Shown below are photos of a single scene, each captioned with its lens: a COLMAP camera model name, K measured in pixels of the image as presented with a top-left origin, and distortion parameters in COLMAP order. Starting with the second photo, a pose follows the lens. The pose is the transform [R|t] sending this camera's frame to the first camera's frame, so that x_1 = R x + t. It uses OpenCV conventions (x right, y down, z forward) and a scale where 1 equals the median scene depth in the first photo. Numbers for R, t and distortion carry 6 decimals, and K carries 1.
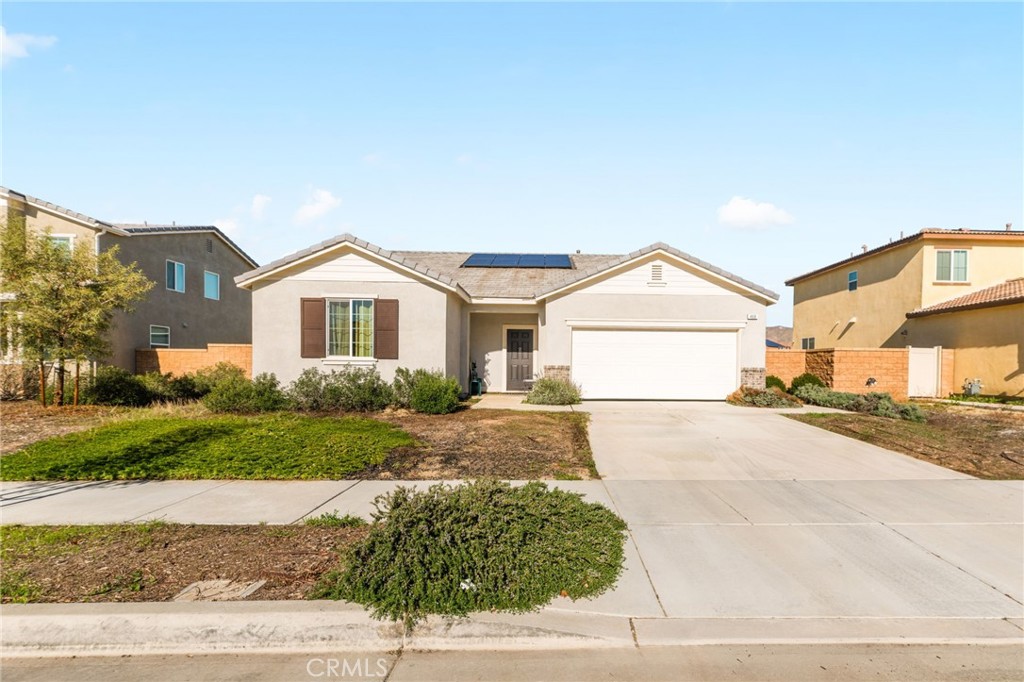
lens RADIAL K [[413.7, 0, 560.2], [0, 413.7, 384.8], [0, 0, 1]] dist [0.009247, -0.000550]
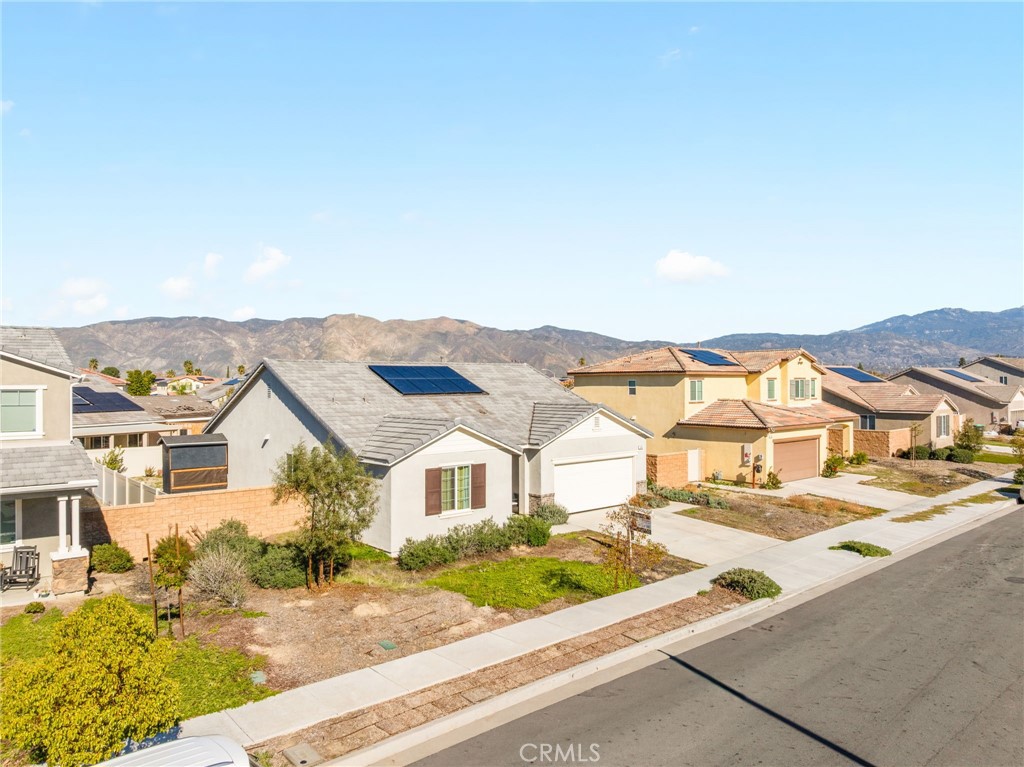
lens RADIAL K [[750.4, 0, 505.0], [0, 750.4, 373.4], [0, 0, 1]] dist [-0.032944, -0.010588]
pose [[0.766237, -0.010830, 0.642467, -1.713685], [0.026119, 0.999557, -0.014301, -0.414794], [-0.642027, 0.027738, 0.766180, -0.821836]]
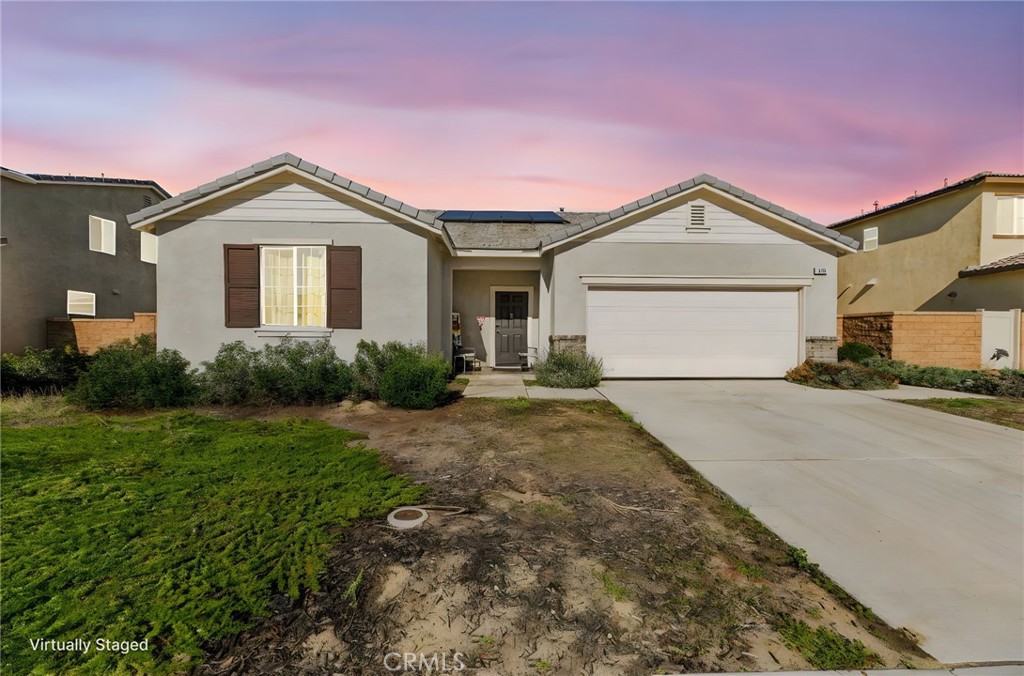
lens RADIAL K [[389.7, 0, 528.3], [0, 389.7, 350.0], [0, 0, 1]] dist [0.006023, -0.000072]
pose [[0.999580, -0.008381, 0.027730, -0.106614], [0.008574, 0.999940, -0.006869, -0.015492], [-0.027671, 0.007103, 0.999592, 0.279632]]
